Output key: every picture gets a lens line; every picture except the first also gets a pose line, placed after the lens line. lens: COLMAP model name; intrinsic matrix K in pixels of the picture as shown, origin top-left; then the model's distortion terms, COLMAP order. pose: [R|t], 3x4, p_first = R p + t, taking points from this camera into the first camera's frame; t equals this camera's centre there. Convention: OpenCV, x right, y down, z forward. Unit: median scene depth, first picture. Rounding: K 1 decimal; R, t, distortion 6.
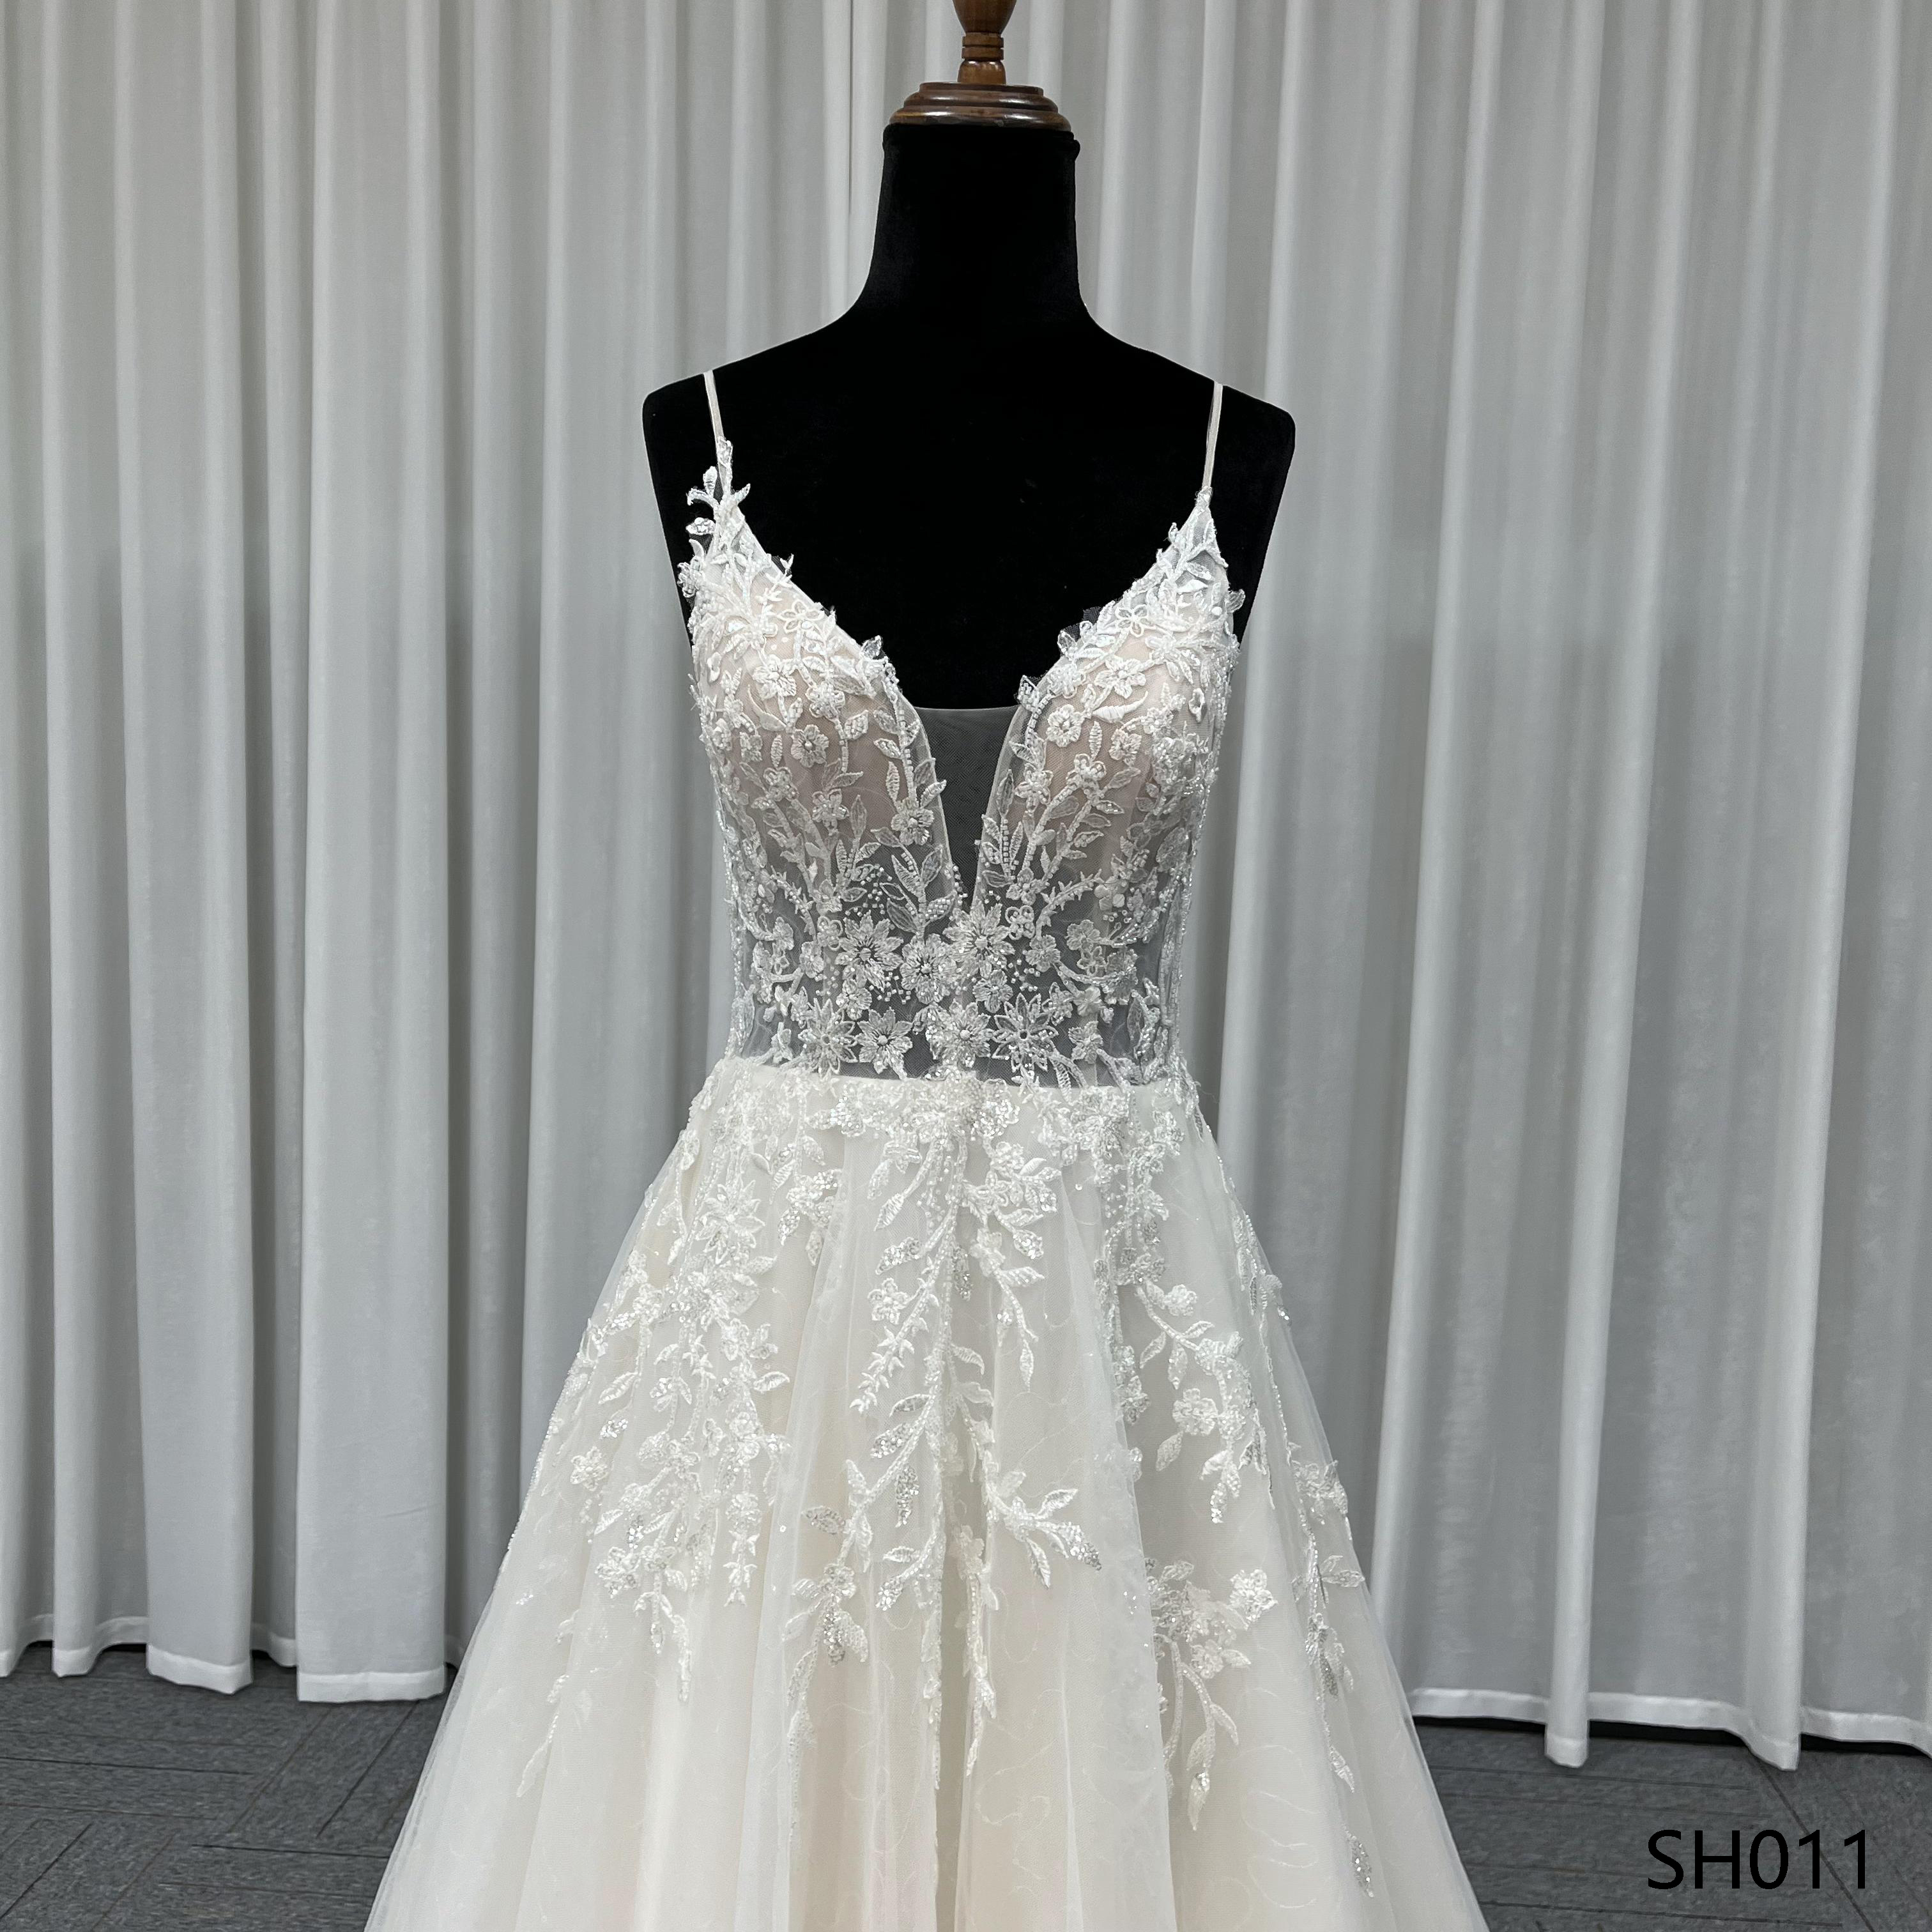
lens RADIAL K [[1930.2, 0, 962.3], [0, 1930.2, 962.6], [0, 0, 1]] dist [0.170526, -0.354891]
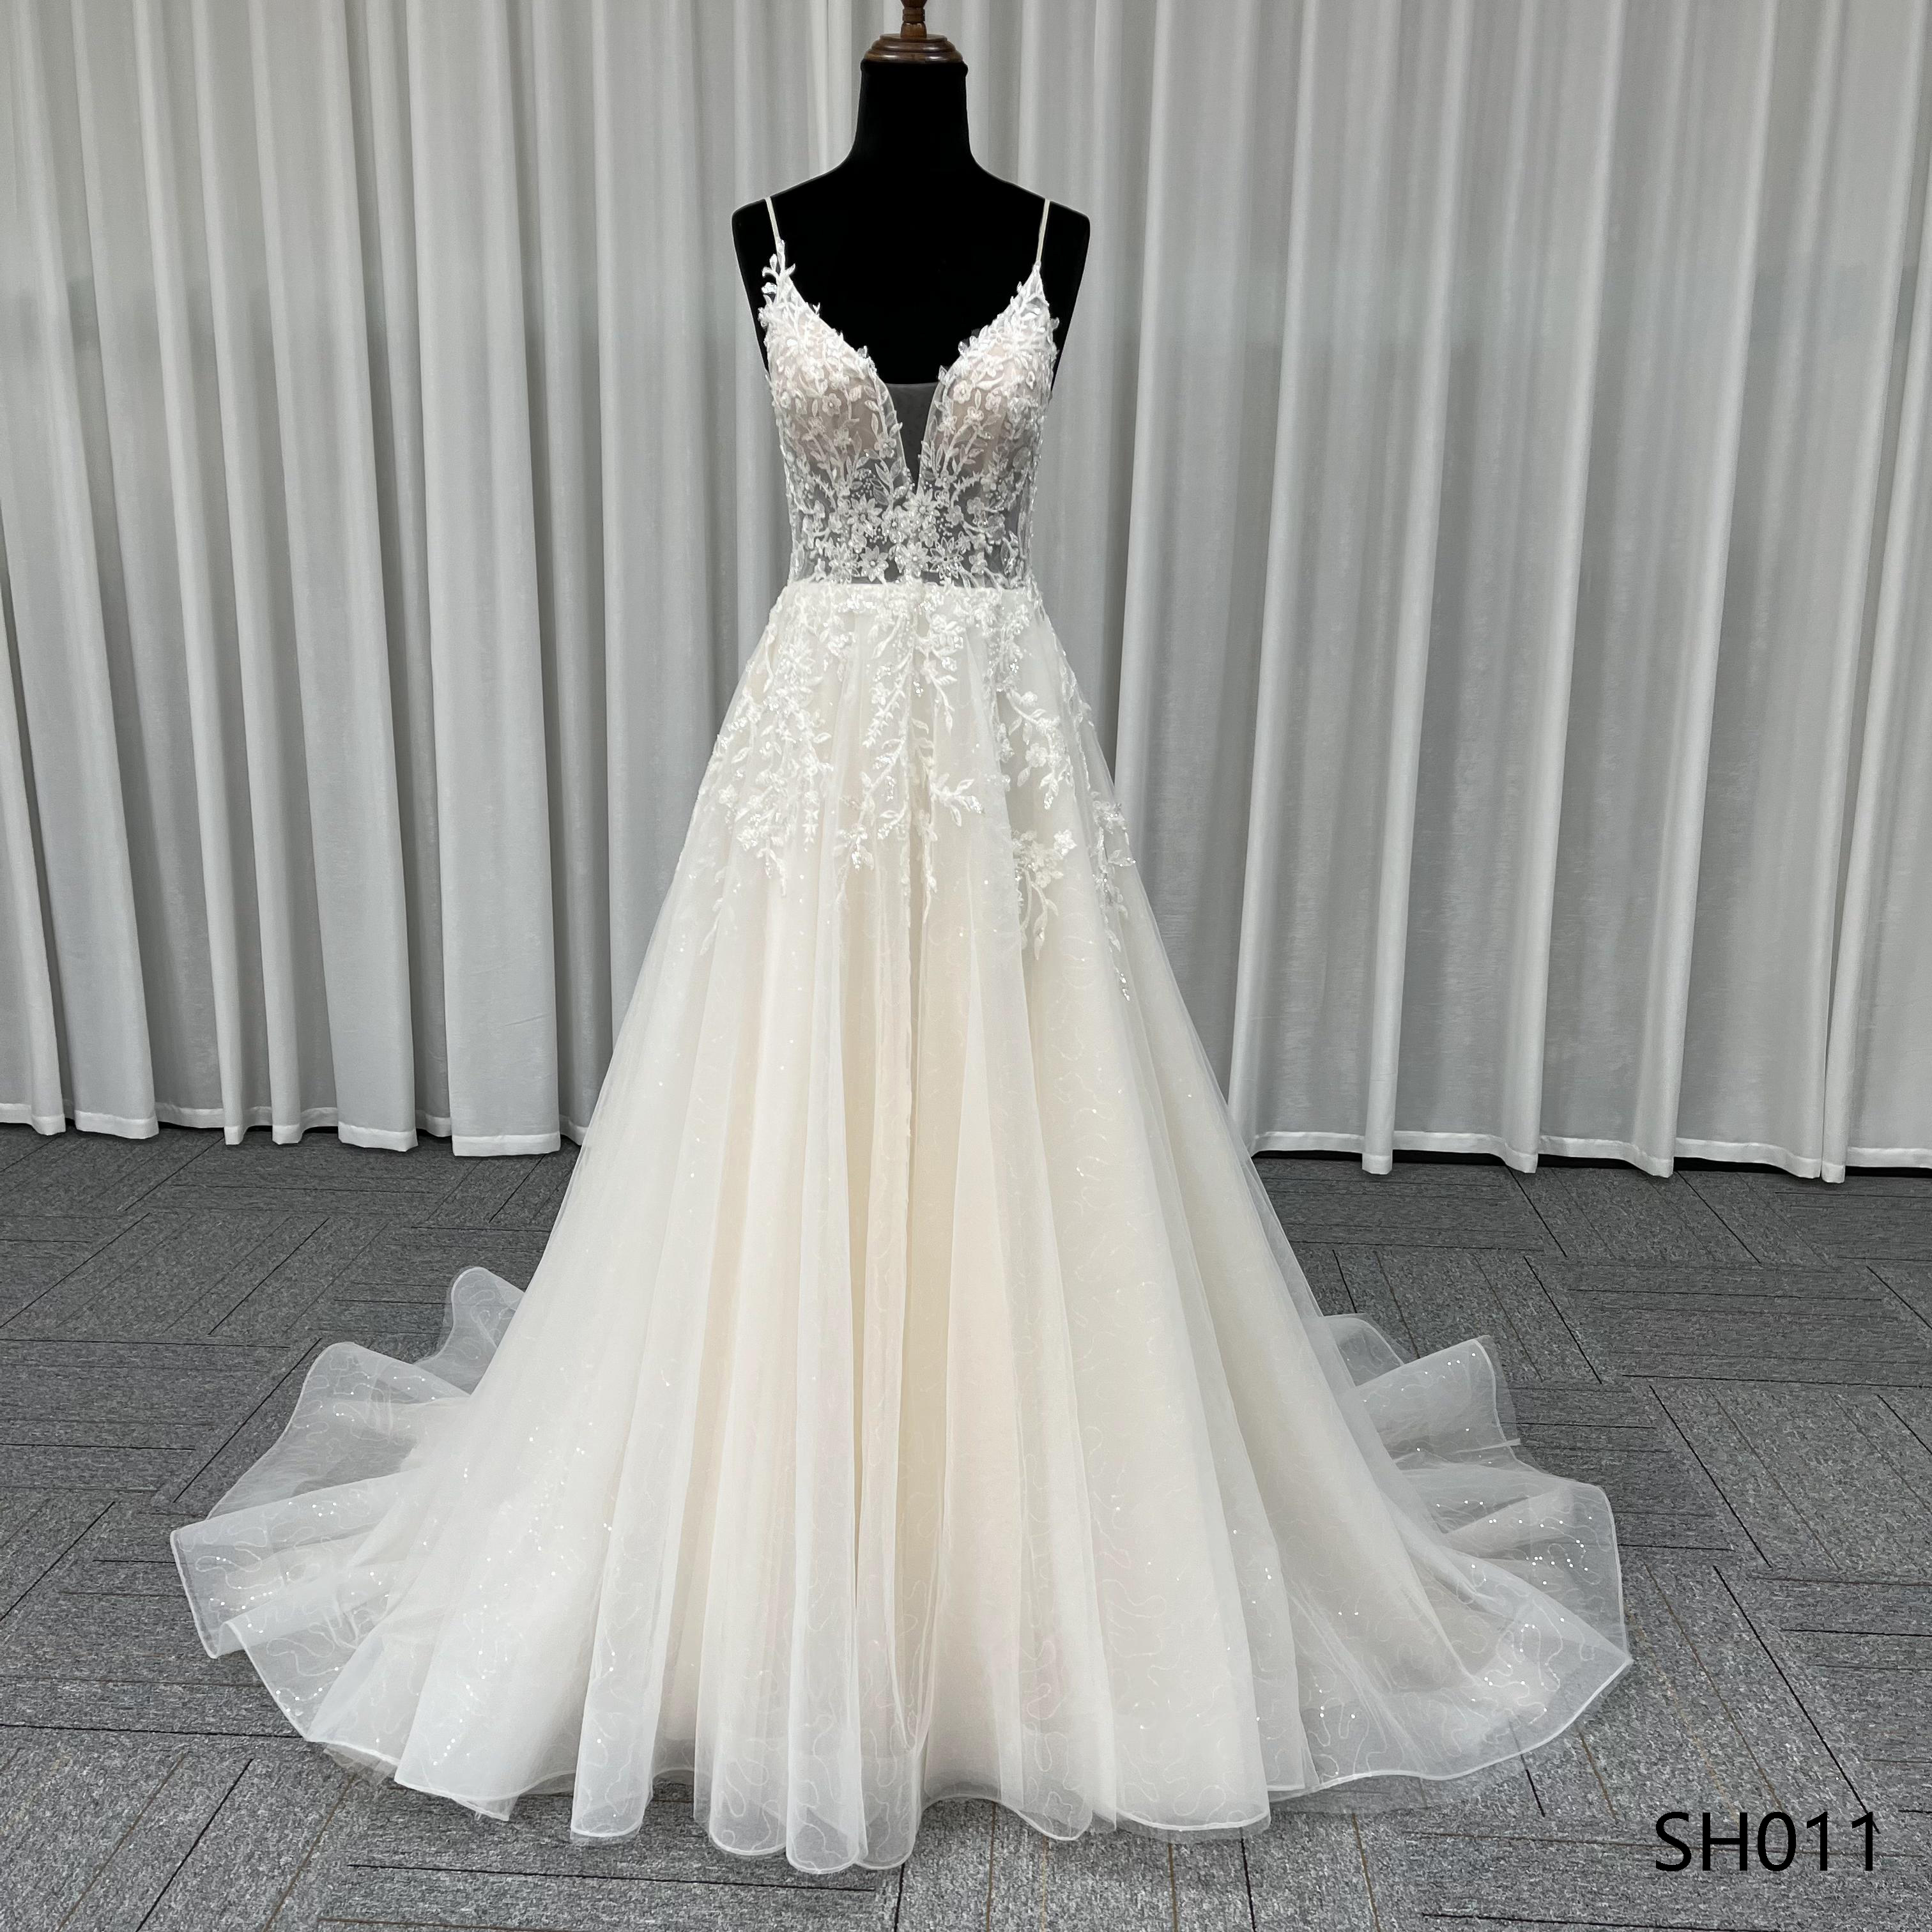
lens RADIAL K [[1928.5, 0, 960.9], [0, 1928.5, 956.1], [0, 0, 1]] dist [0.068310, -0.058445]
pose [[0.999793, -0.019297, 0.006518, 0.026875], [0.018198, 0.990033, 0.139652, 0.161678], [-0.009148, -0.139504, 0.990179, -0.982505]]
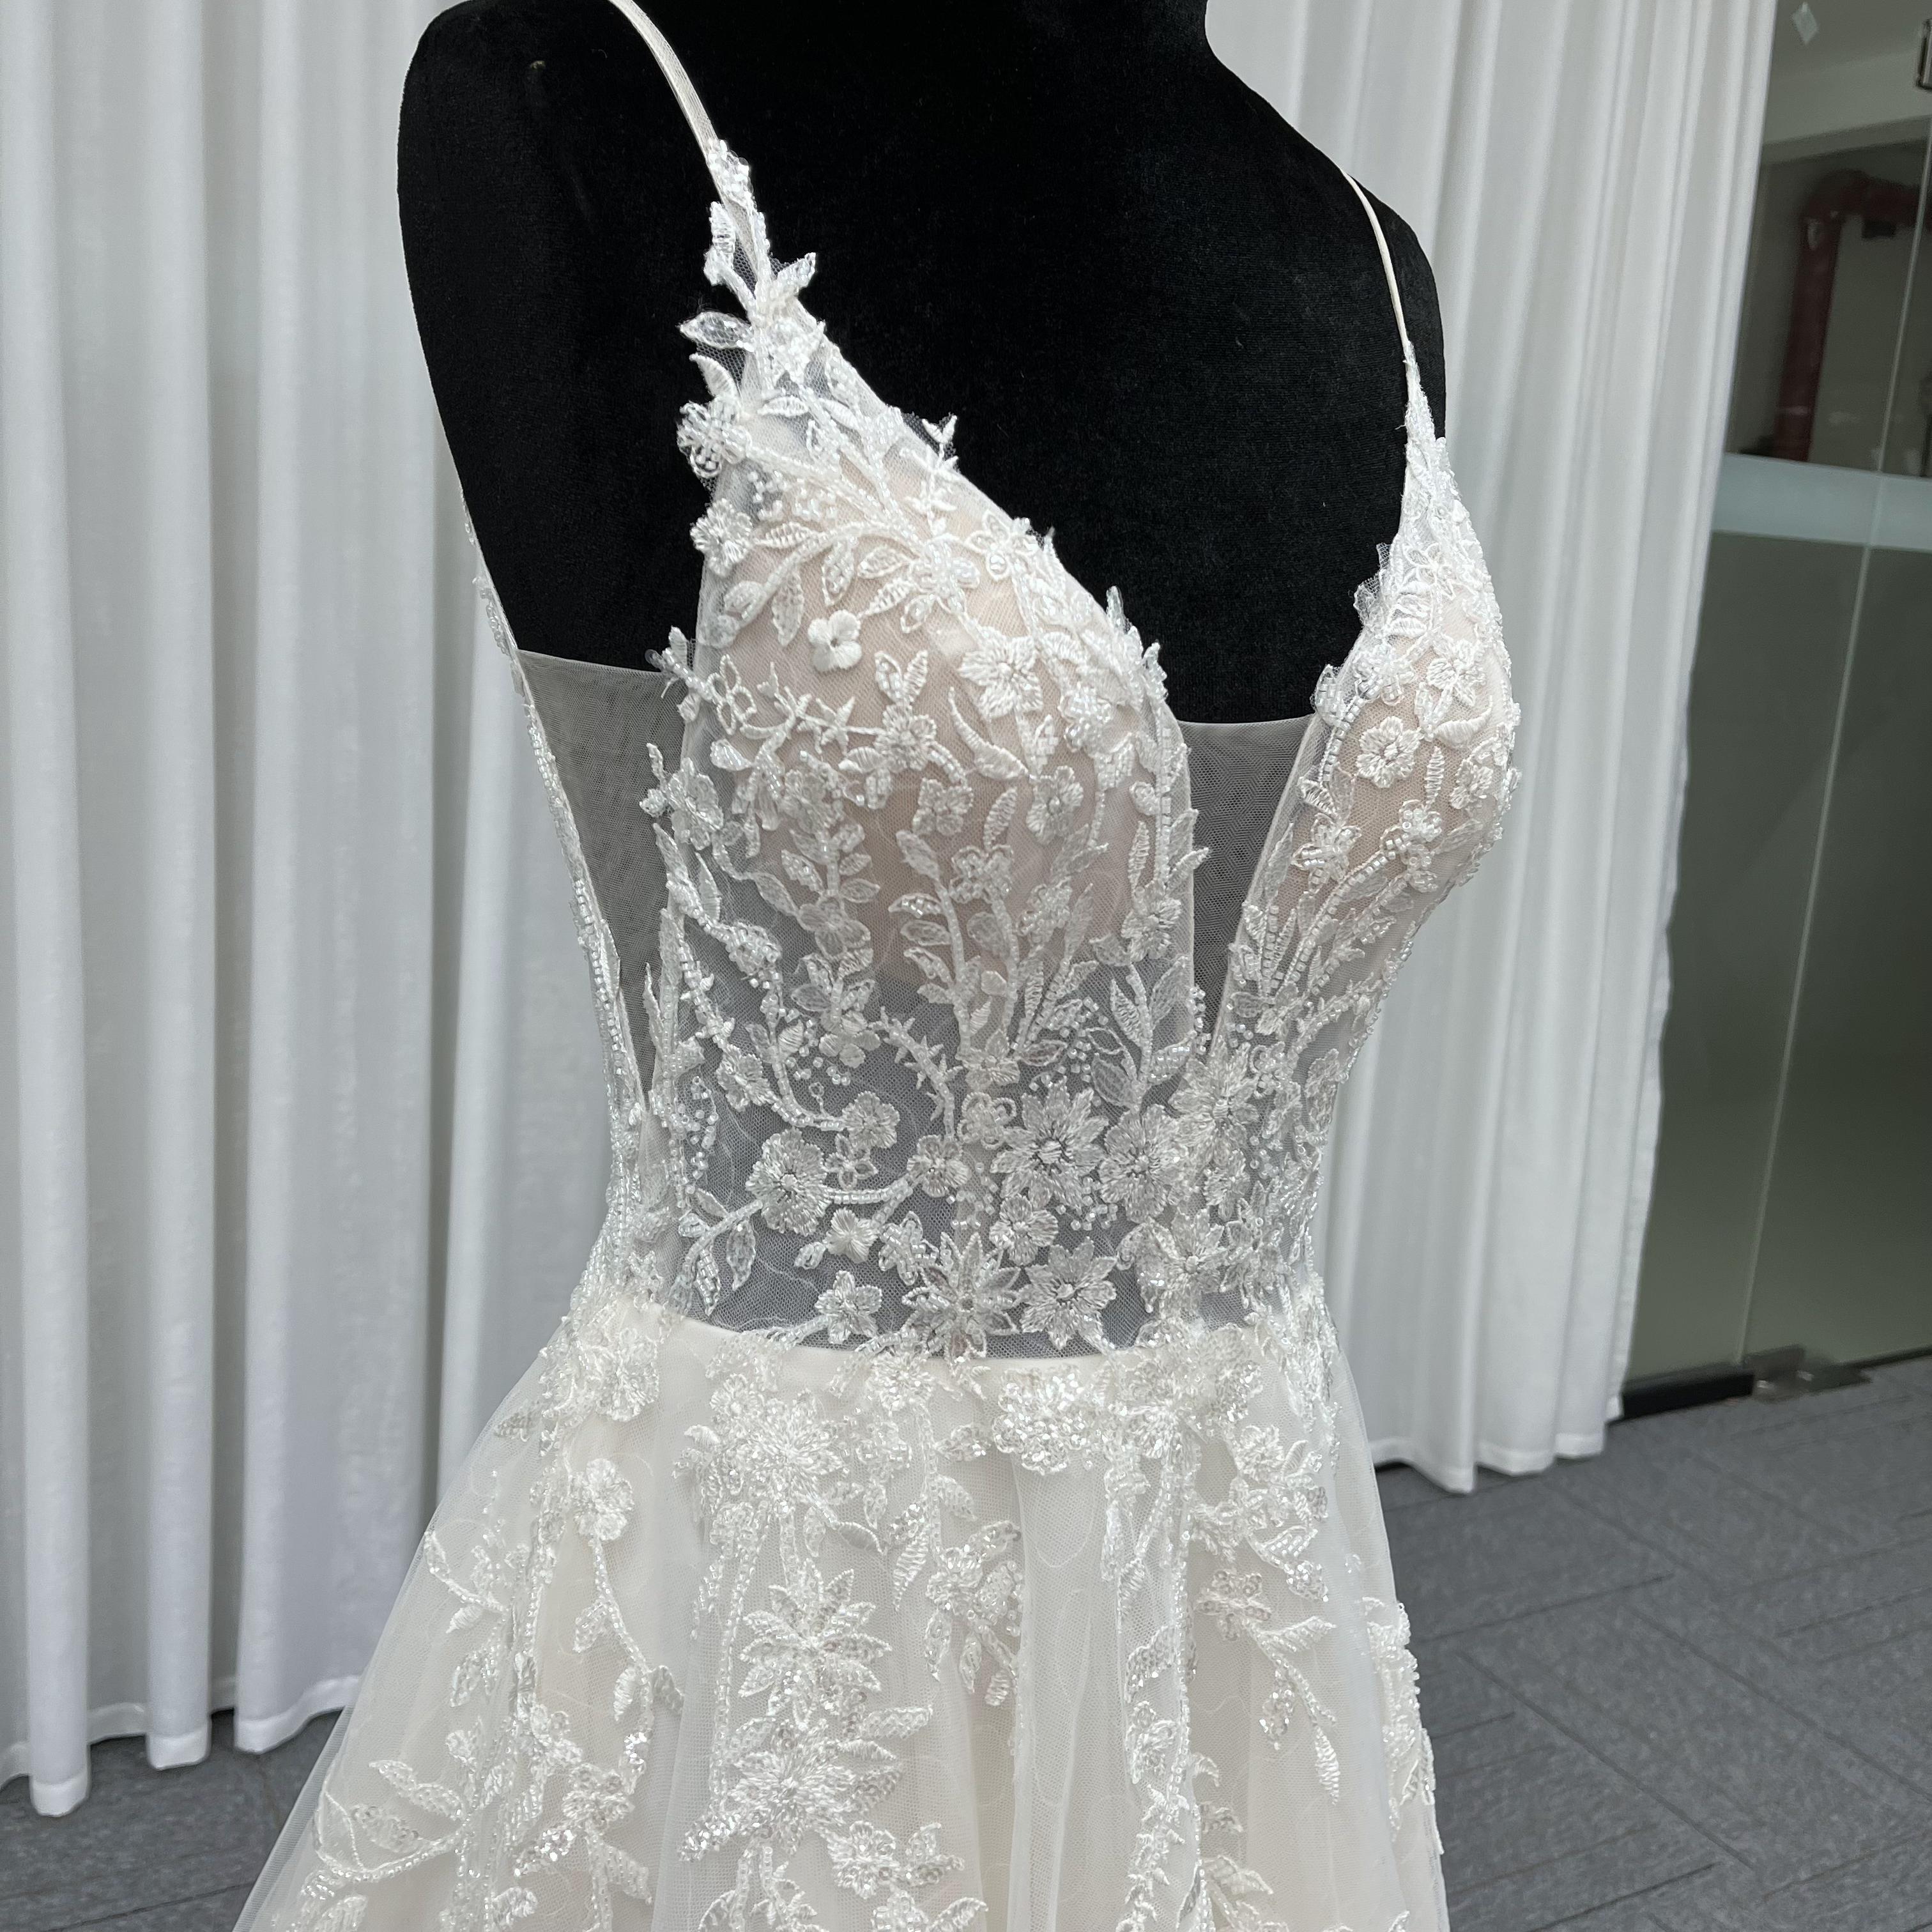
lens RADIAL K [[1928.5, 0, 960.9], [0, 1928.5, 956.1], [0, 0, 1]] dist [0.068310, -0.058445]
pose [[0.823067, -0.082359, 0.561942, -0.383520], [0.004542, 0.990353, 0.138495, -0.139172], [-0.567927, -0.111438, 0.815500, 0.565381]]
